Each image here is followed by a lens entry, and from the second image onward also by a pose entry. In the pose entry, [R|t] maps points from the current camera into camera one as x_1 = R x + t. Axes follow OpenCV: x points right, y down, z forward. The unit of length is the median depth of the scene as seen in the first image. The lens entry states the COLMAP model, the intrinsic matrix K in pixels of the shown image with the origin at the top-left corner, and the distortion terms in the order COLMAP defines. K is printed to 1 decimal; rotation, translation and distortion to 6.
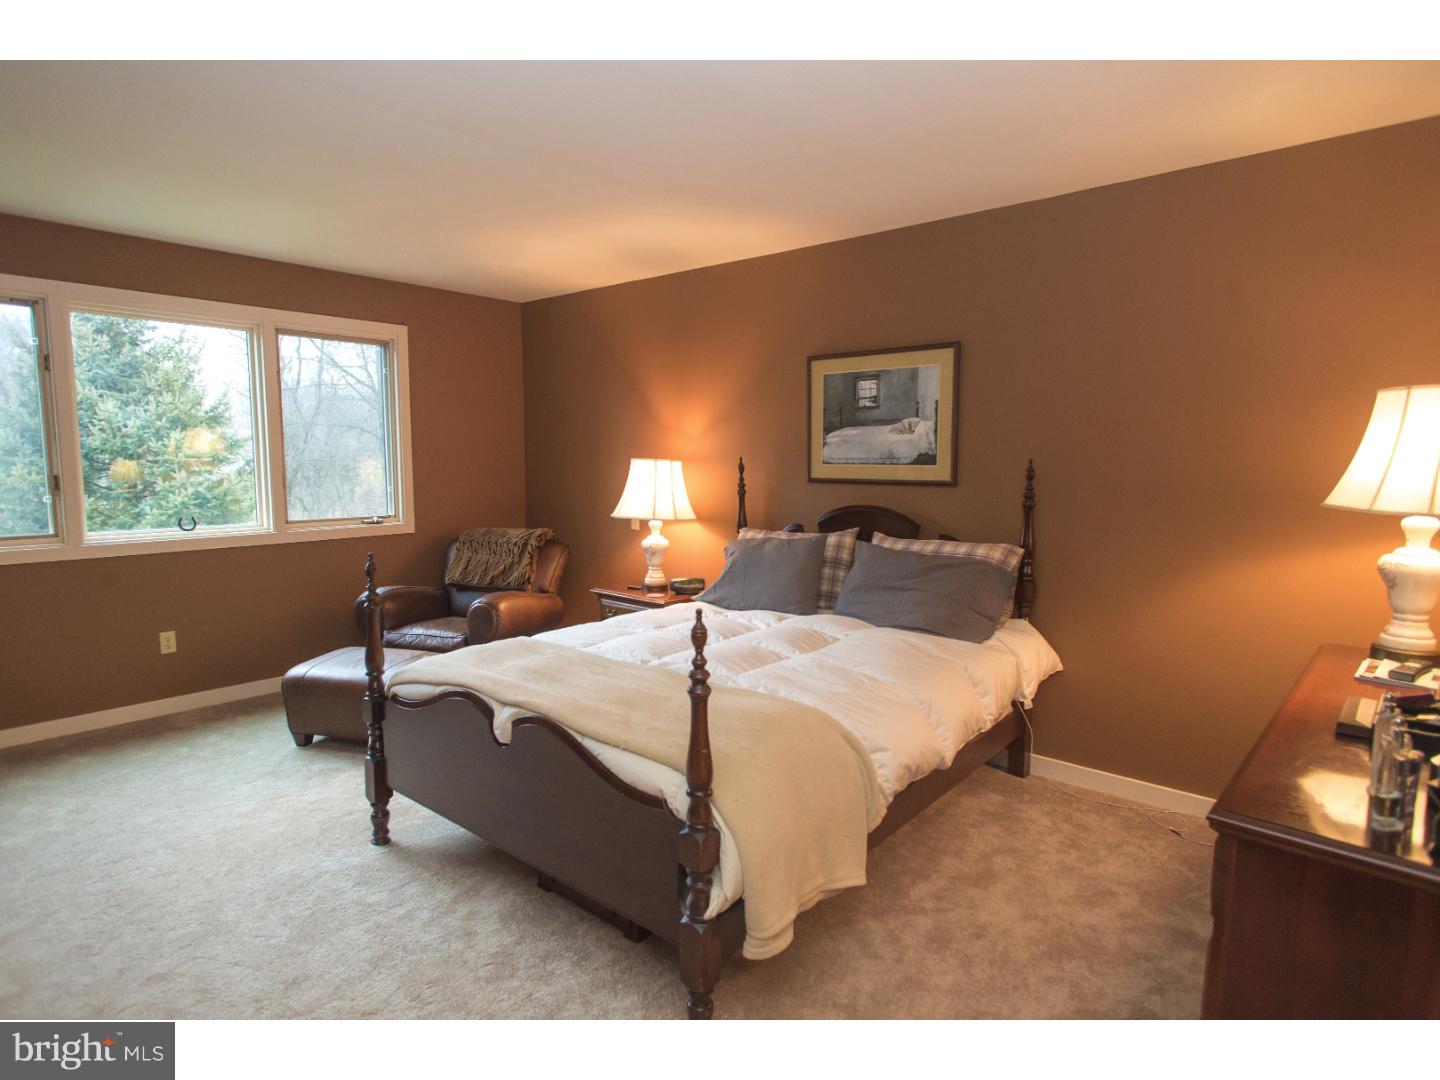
lens RADIAL K [[800.6, 0, 720.0], [0, 800.6, 540.0], [0, 0, 1]] dist [0.006229, -0.000499]
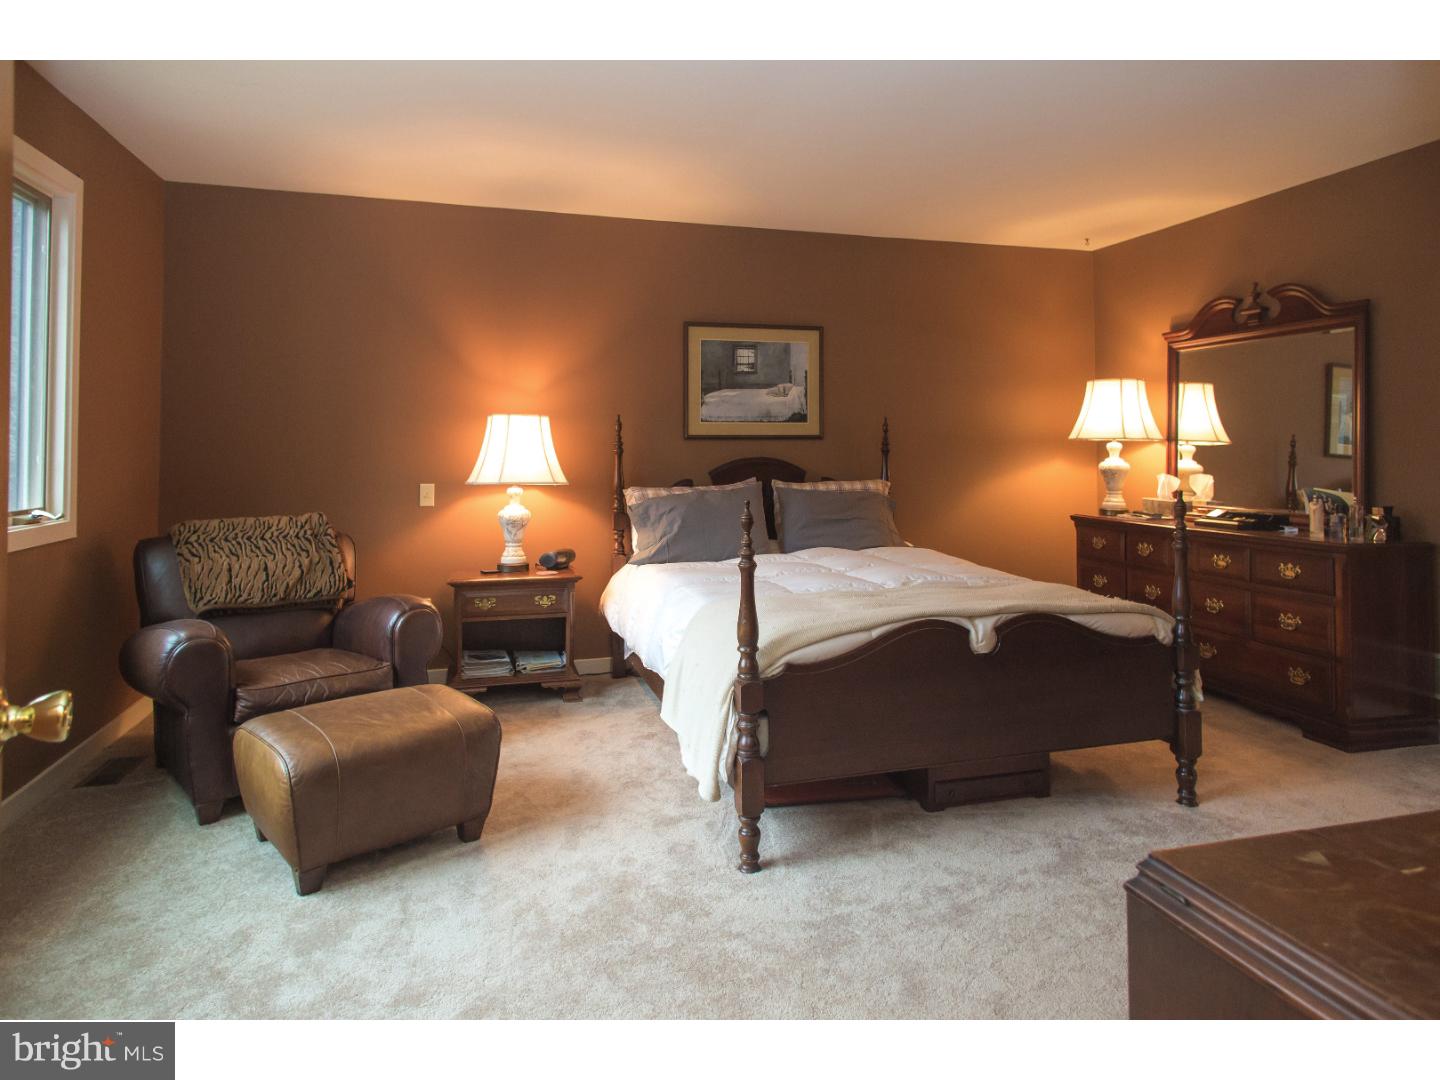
lens RADIAL K [[840.2, 0, 743.2], [0, 840.2, 420.8], [0, 0, 1]] dist [0.000743, -0.000400]
pose [[0.539971, 0.021214, 0.841416, -0.831239], [0.094089, 0.991895, -0.085389, 0.005421], [-0.836408, 0.125276, 0.533599, 0.371444]]
